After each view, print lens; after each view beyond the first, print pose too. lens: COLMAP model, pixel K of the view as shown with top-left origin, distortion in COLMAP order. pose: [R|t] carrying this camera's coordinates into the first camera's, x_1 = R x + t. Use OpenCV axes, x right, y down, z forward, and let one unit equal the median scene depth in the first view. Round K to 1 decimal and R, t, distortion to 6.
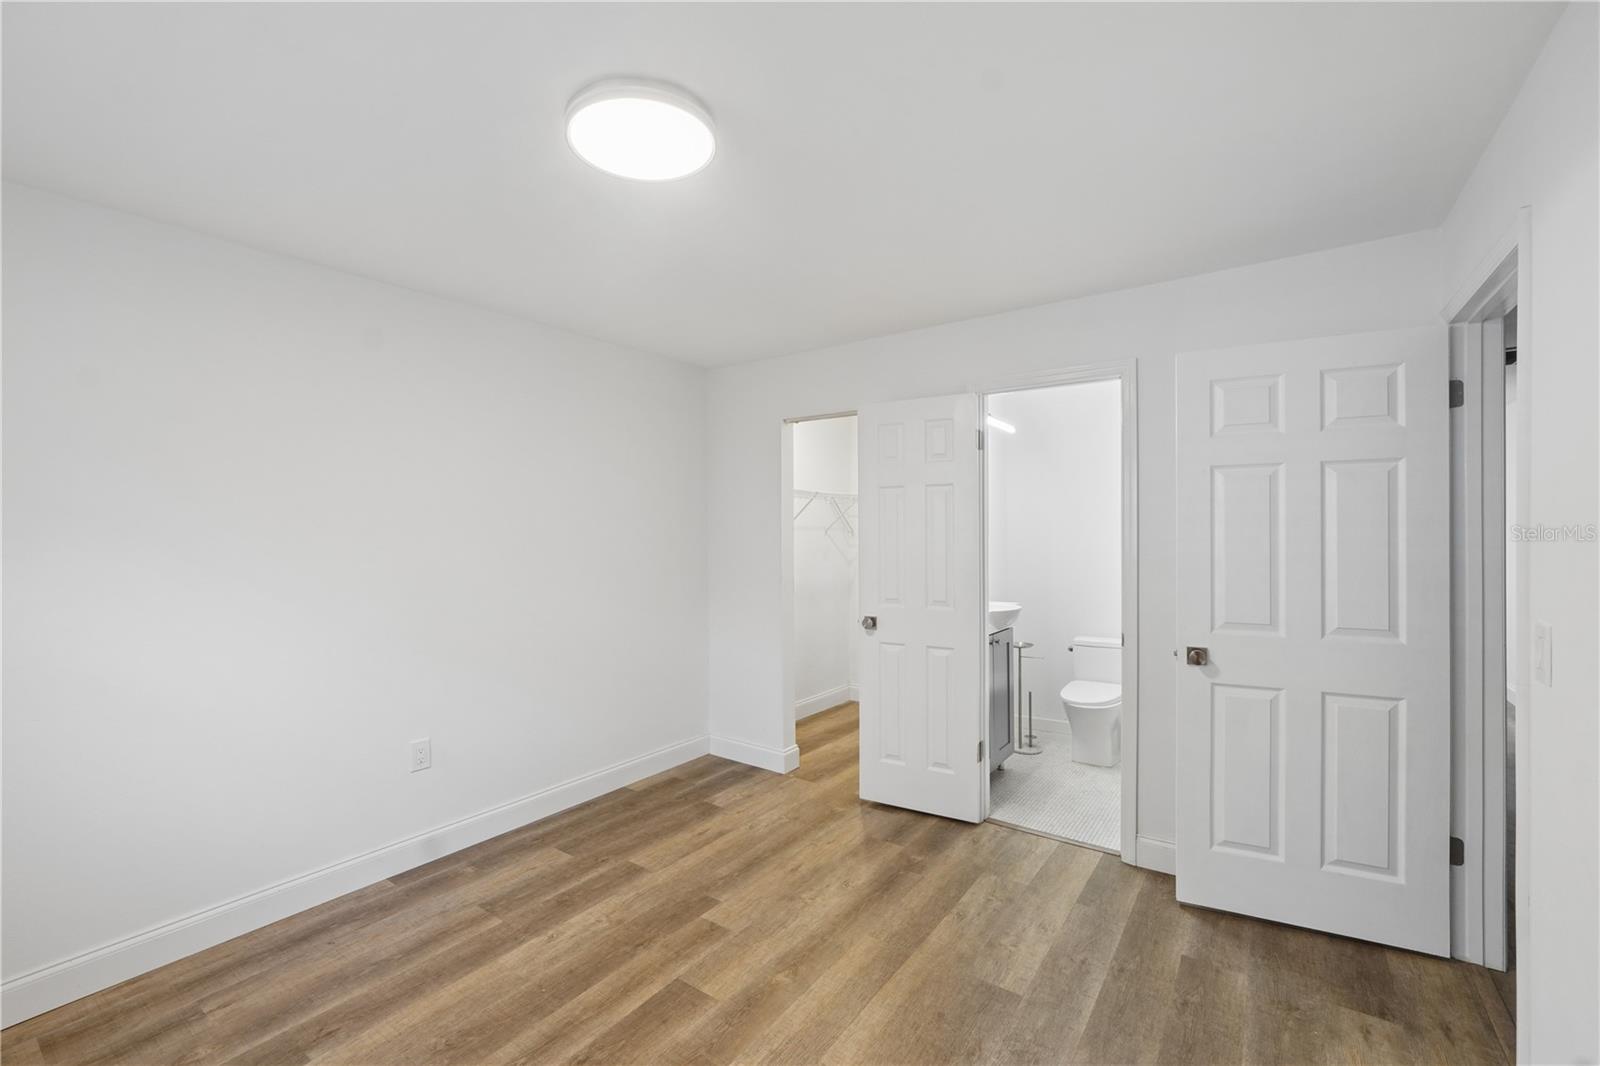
lens RADIAL K [[681.6, 0, 778.0], [0, 681.6, 533.3], [0, 0, 1]] dist [-0.014883, 0.006927]
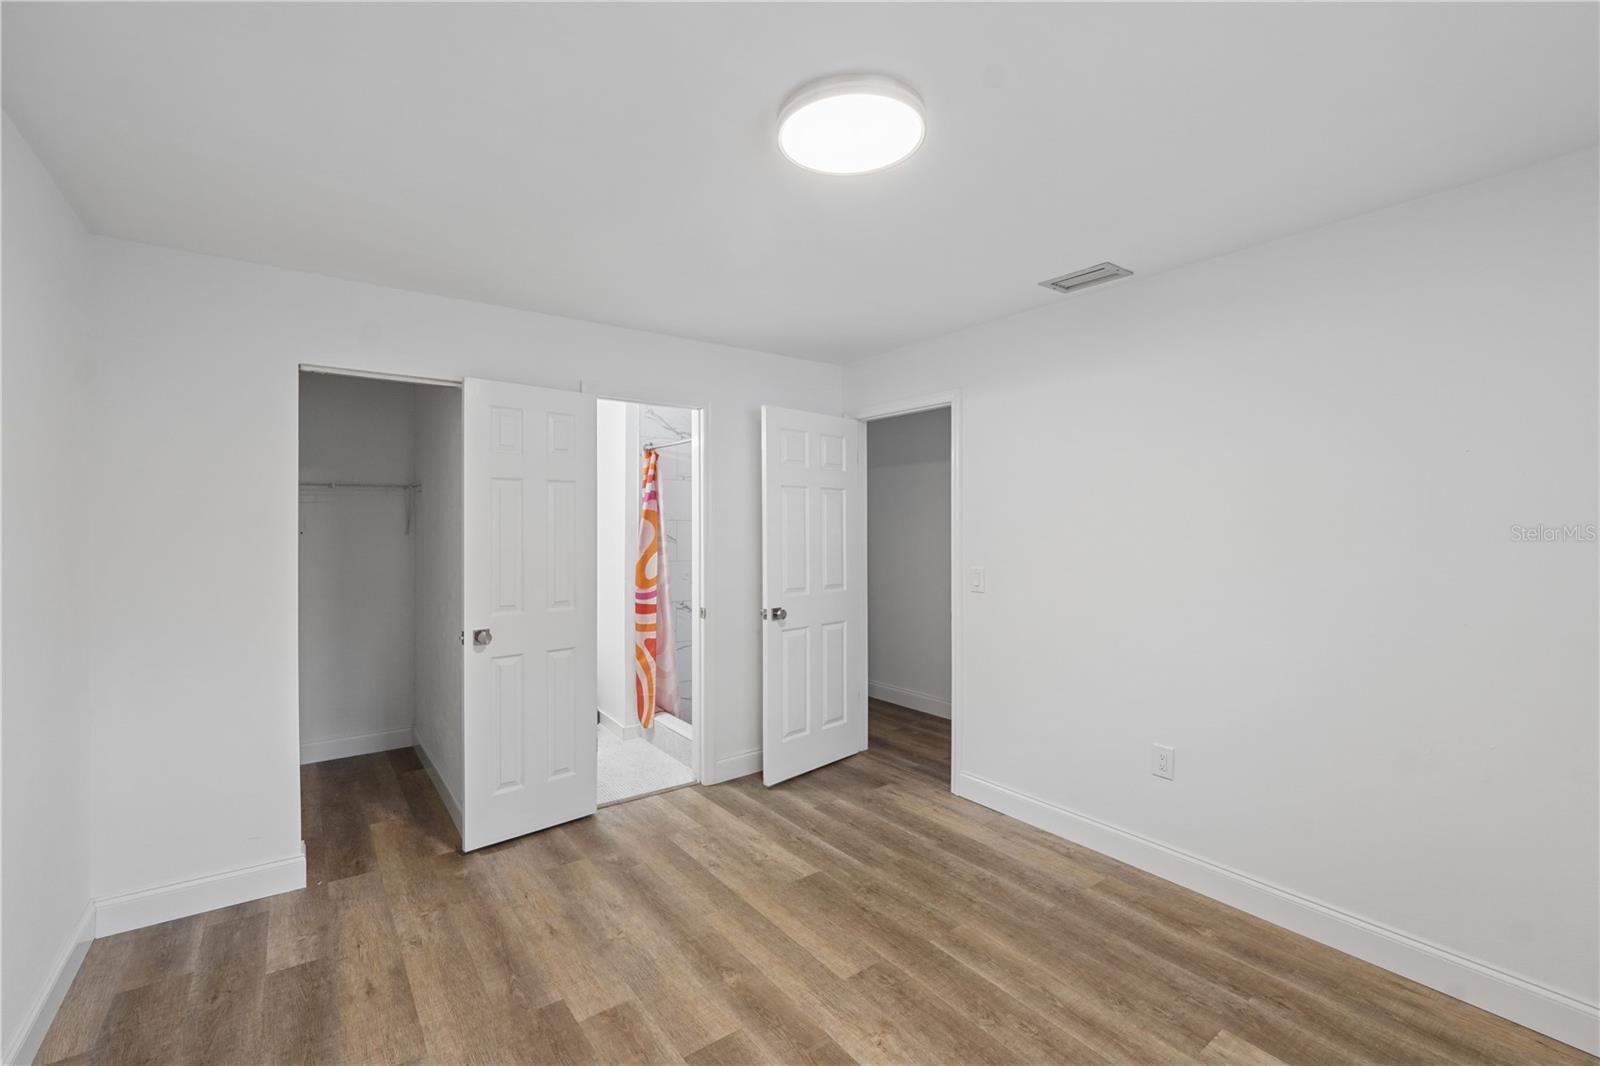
lens RADIAL K [[681.6, 0, 793.4], [0, 681.6, 533.7], [0, 0, 1]] dist [-0.014883, 0.006927]
pose [[0.293124, -0.004719, 0.956063, -0.745228], [0.005601, 0.999979, 0.003219, 0.002930], [-0.956058, 0.004411, 0.293145, 0.508983]]
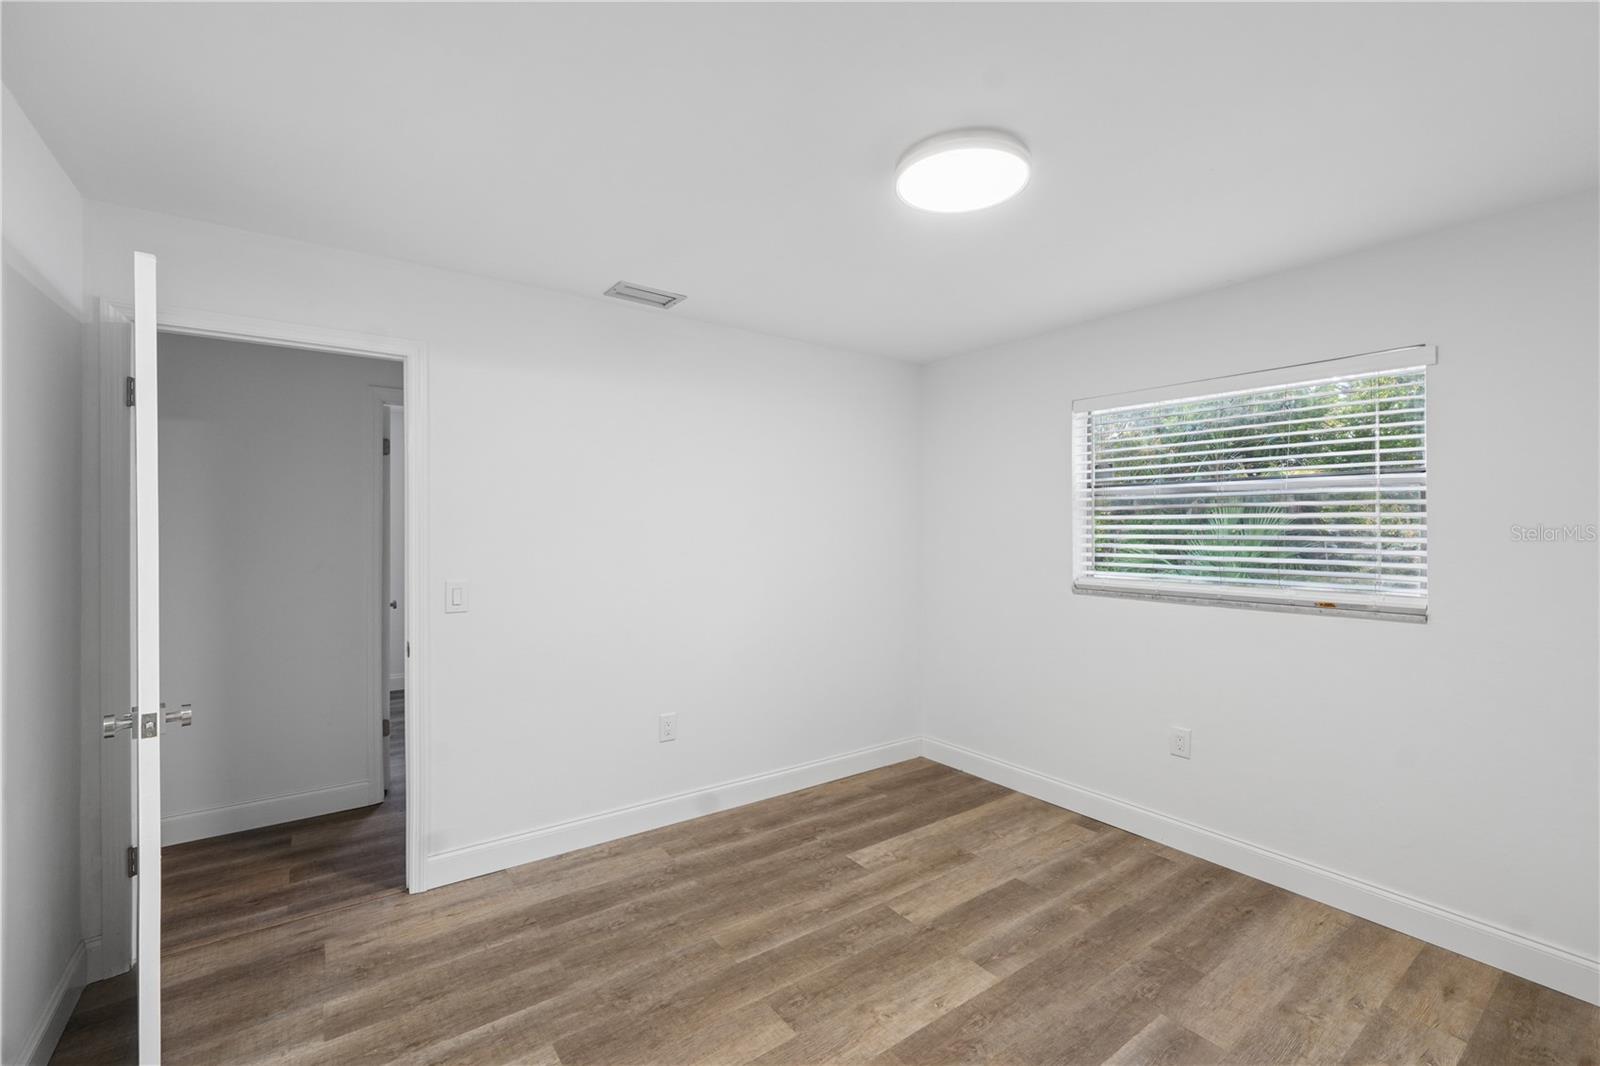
lens RADIAL K [[681.6, 0, 797.5], [0, 681.6, 508.1], [0, 0, 1]] dist [-0.014883, 0.006927]
pose [[-0.951701, 0.009012, 0.306895, -0.185210], [0.004122, 0.999854, -0.016580, -0.013580], [-0.307000, -0.014514, -0.951599, 1.389738]]
